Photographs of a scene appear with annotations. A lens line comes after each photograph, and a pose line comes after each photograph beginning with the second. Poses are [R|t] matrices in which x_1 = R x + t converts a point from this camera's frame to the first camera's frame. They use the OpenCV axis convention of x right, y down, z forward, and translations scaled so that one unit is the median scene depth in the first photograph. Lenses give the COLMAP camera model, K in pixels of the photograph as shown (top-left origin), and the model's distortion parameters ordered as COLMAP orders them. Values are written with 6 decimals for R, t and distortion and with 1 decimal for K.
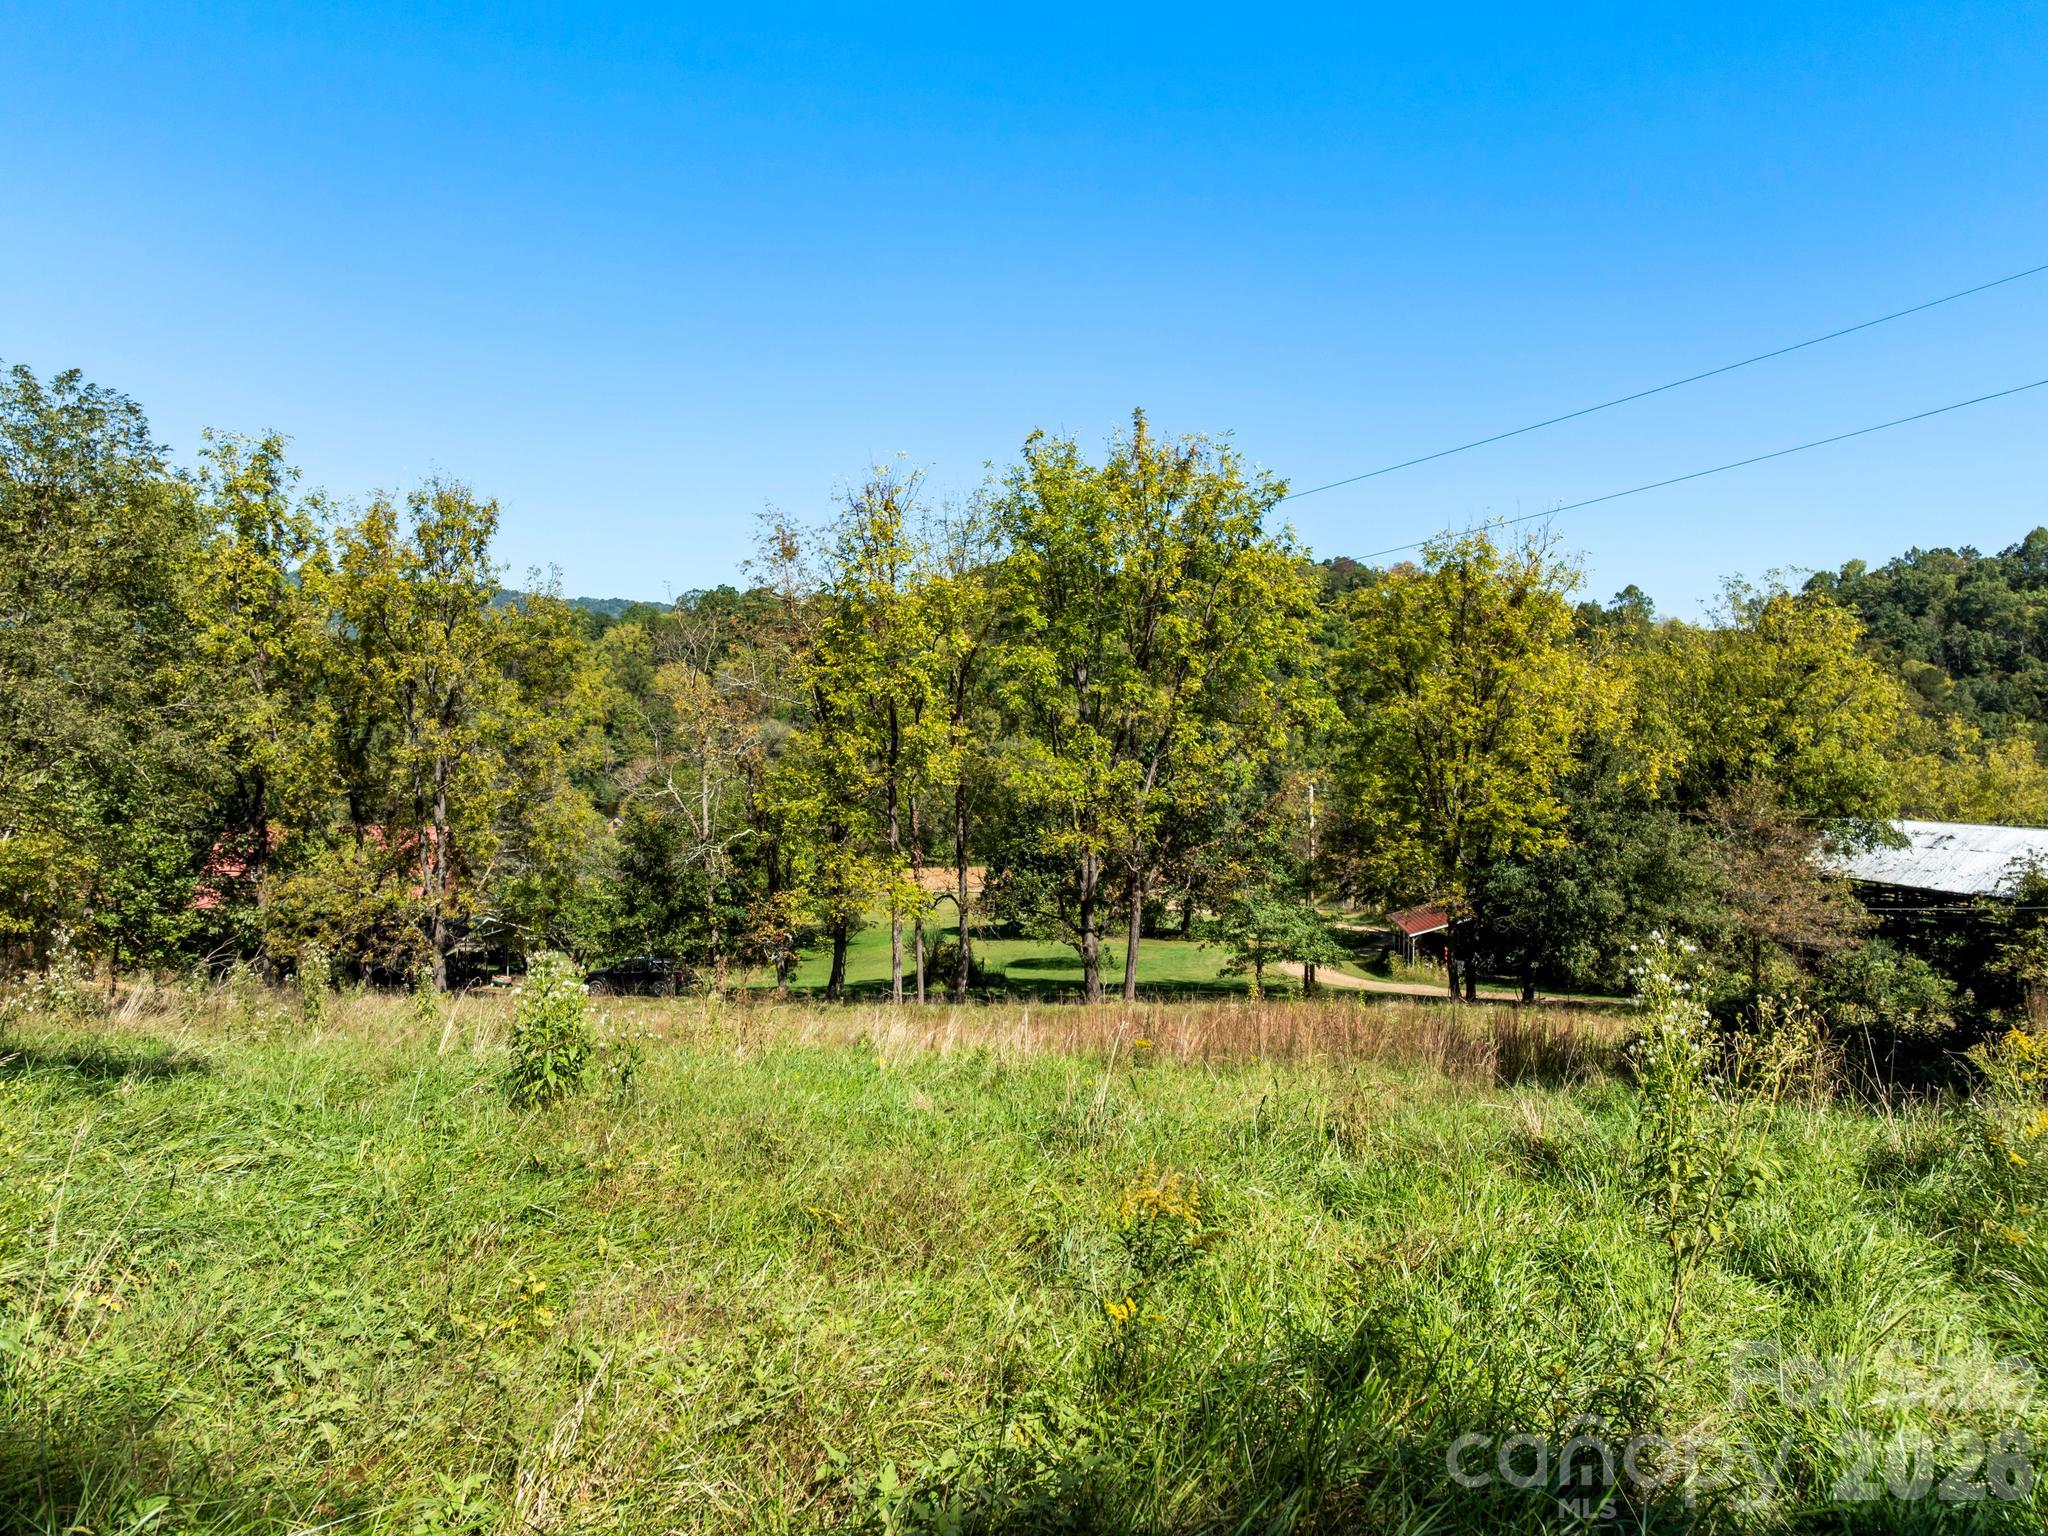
lens RADIAL K [[1462.9, 0, 1024.0], [0, 1462.9, 768.0], [0, 0, 1]] dist [-0.035208, 0.011223]
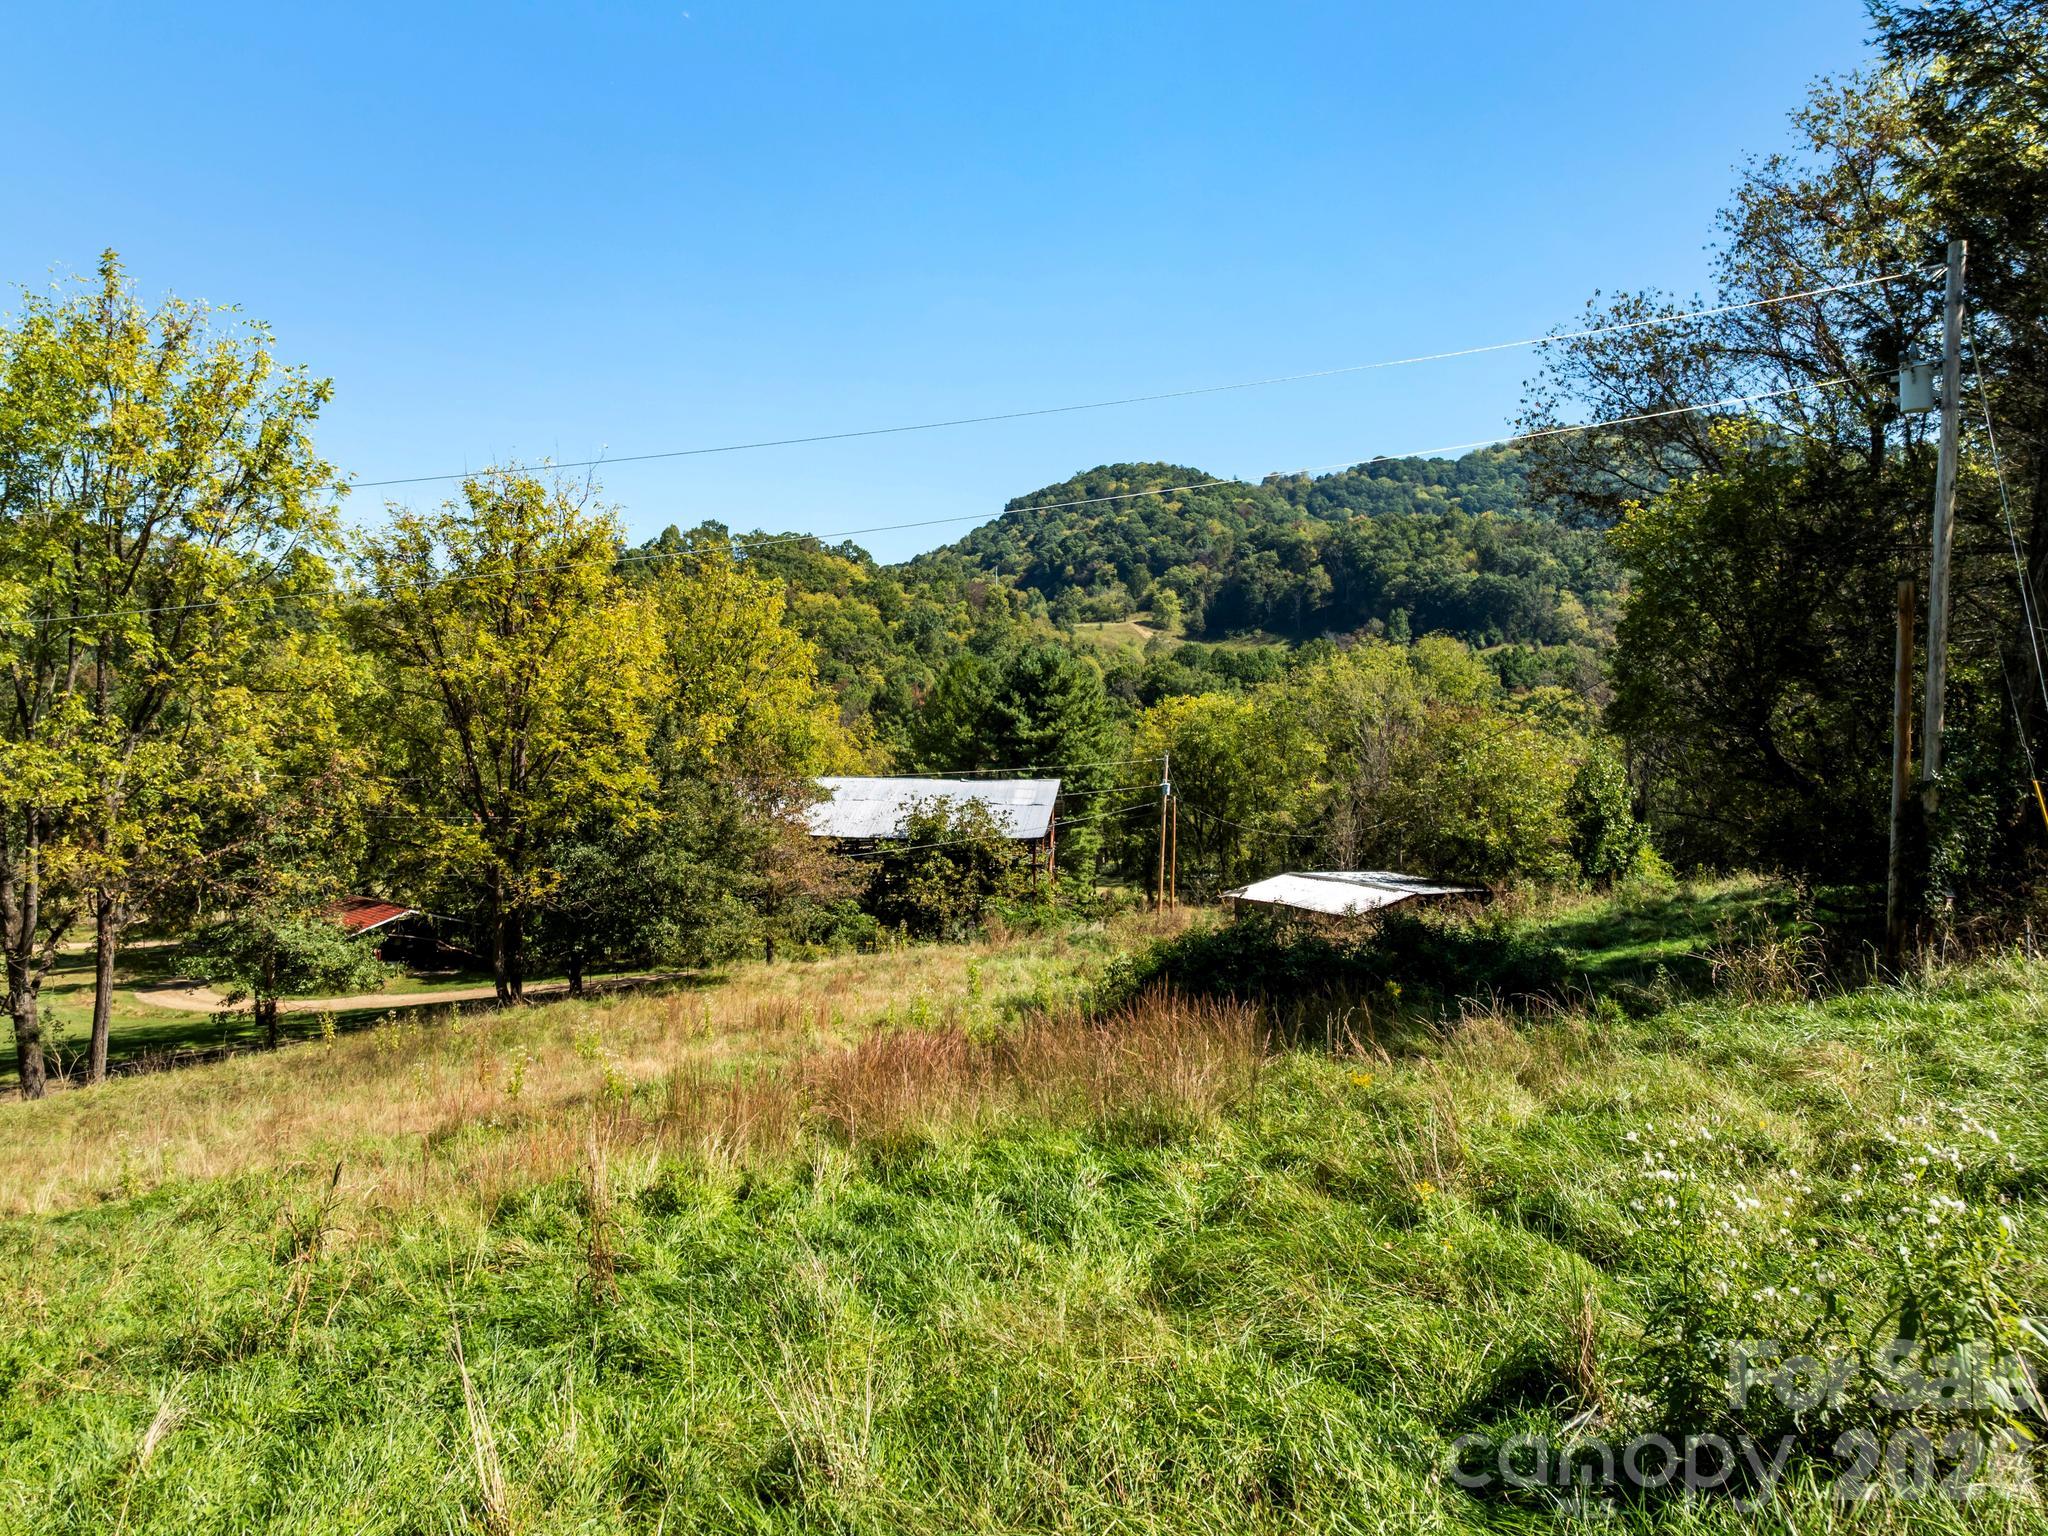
lens RADIAL K [[1462.9, 0, 1024.0], [0, 1462.9, 768.0], [0, 0, 1]] dist [-0.035208, 0.011223]
pose [[0.644785, -0.046642, 0.762940, -0.168648], [0.035910, 0.998883, 0.030718, 0.001377], [-0.763520, 0.007591, 0.645740, 0.190722]]
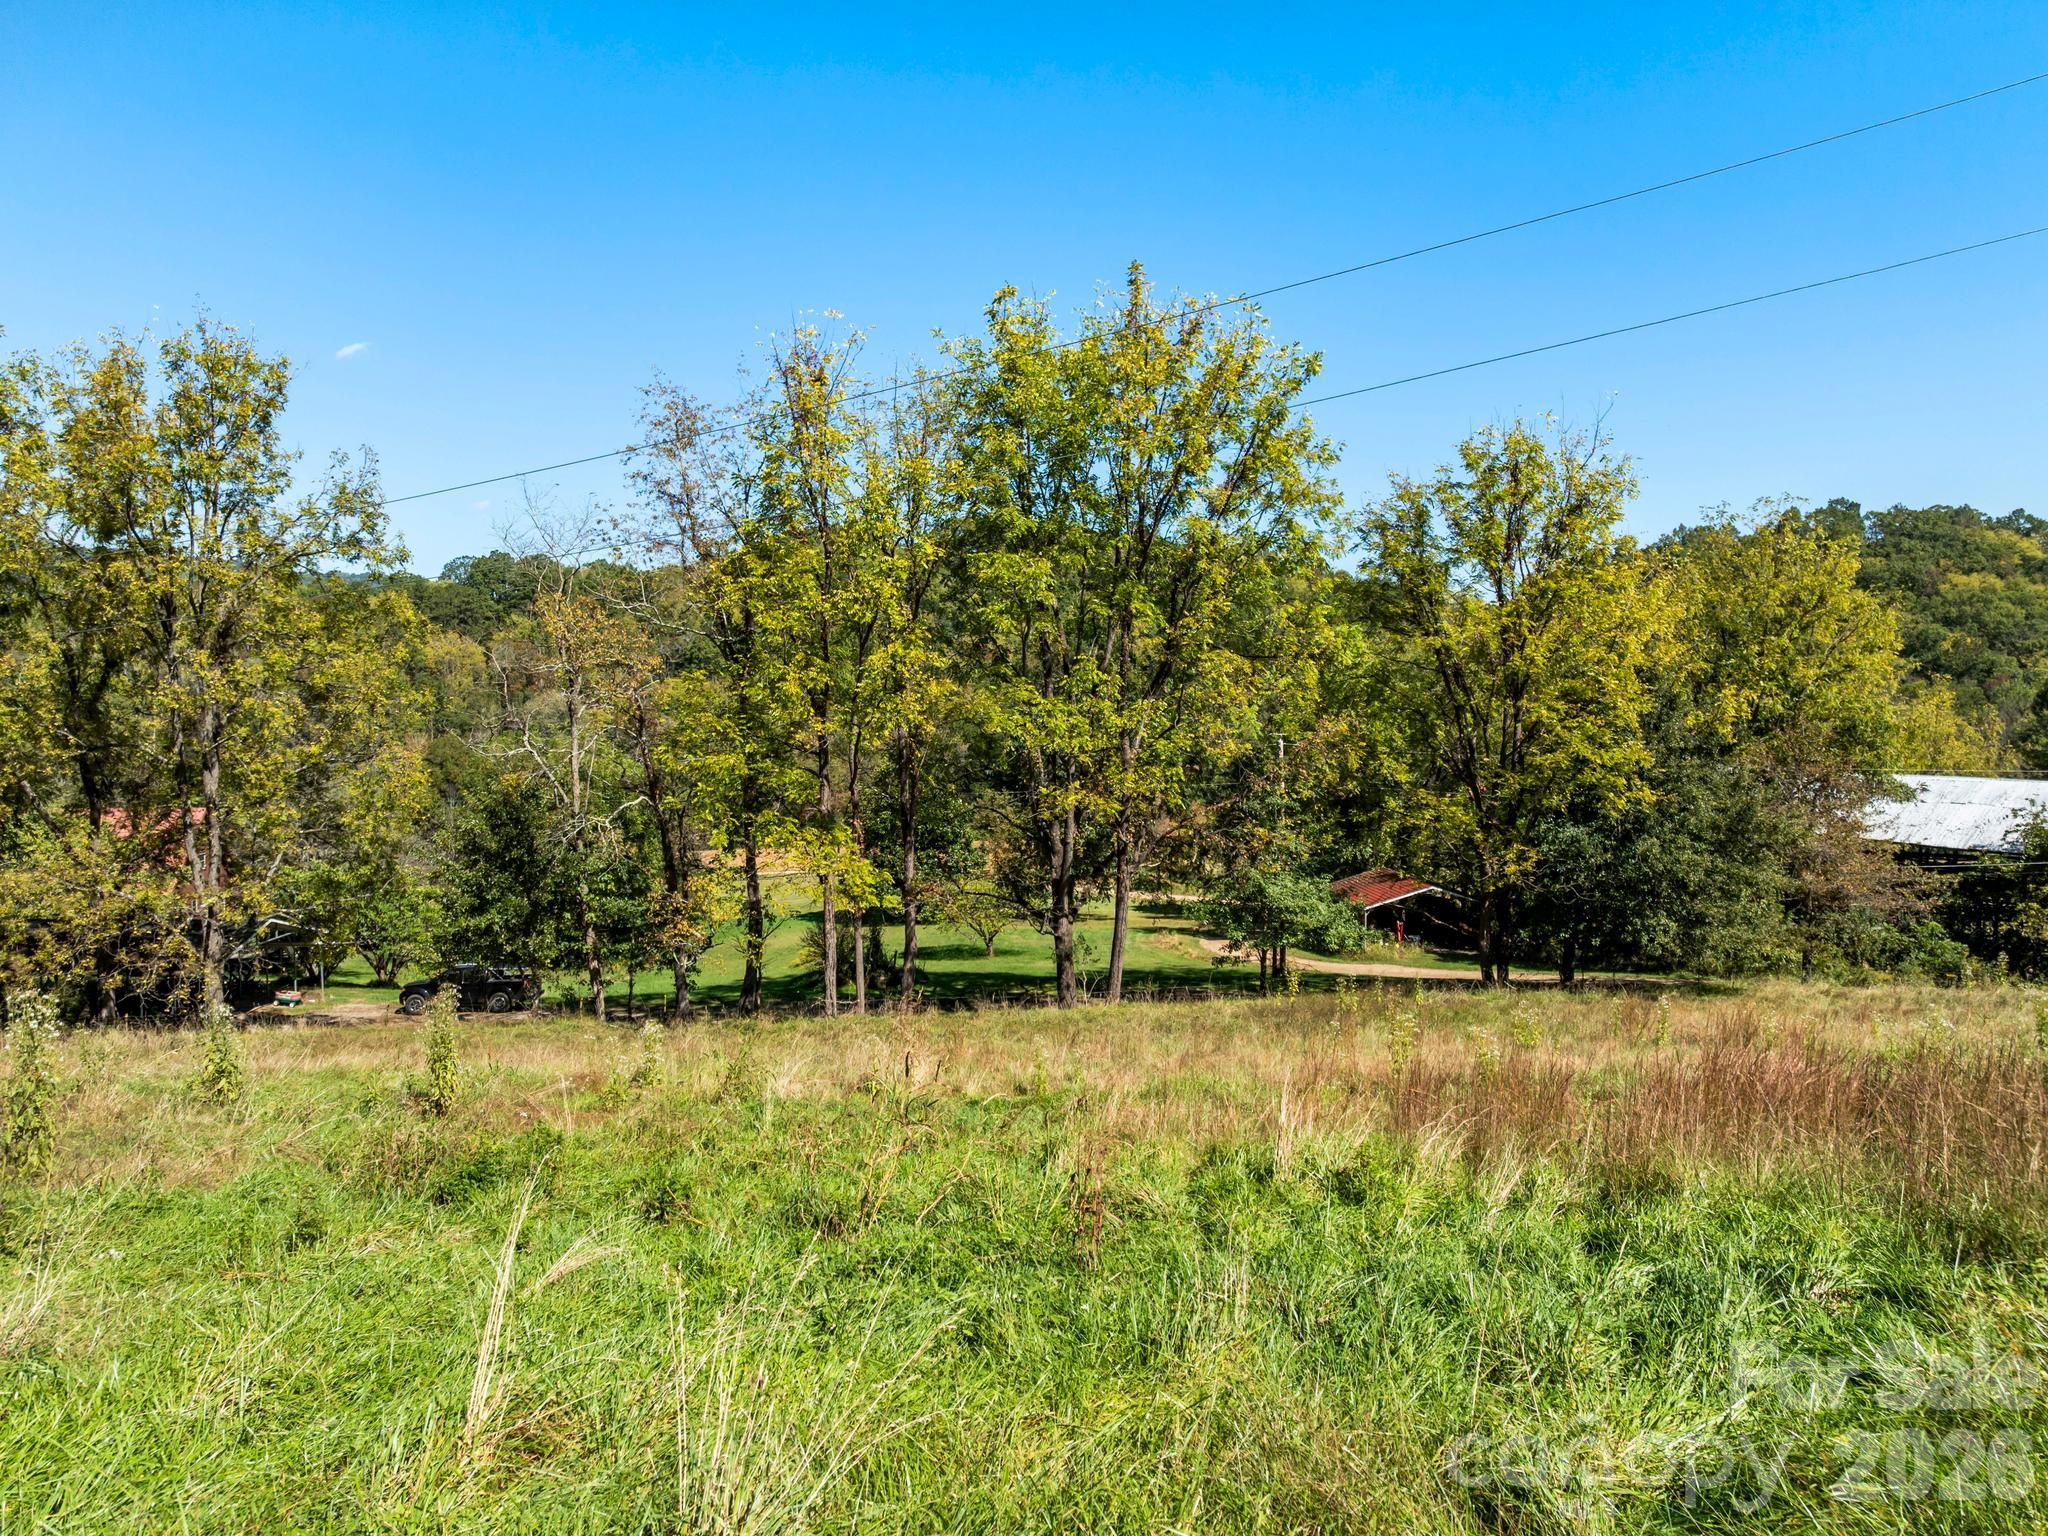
lens RADIAL K [[1462.9, 0, 1024.0], [0, 1462.9, 768.0], [0, 0, 1]] dist [-0.035208, 0.011223]
pose [[0.988973, -0.013362, 0.147494, -0.096800], [0.011351, 0.999831, 0.014465, 0.017488], [-0.147662, -0.012631, 0.988957, 0.200701]]
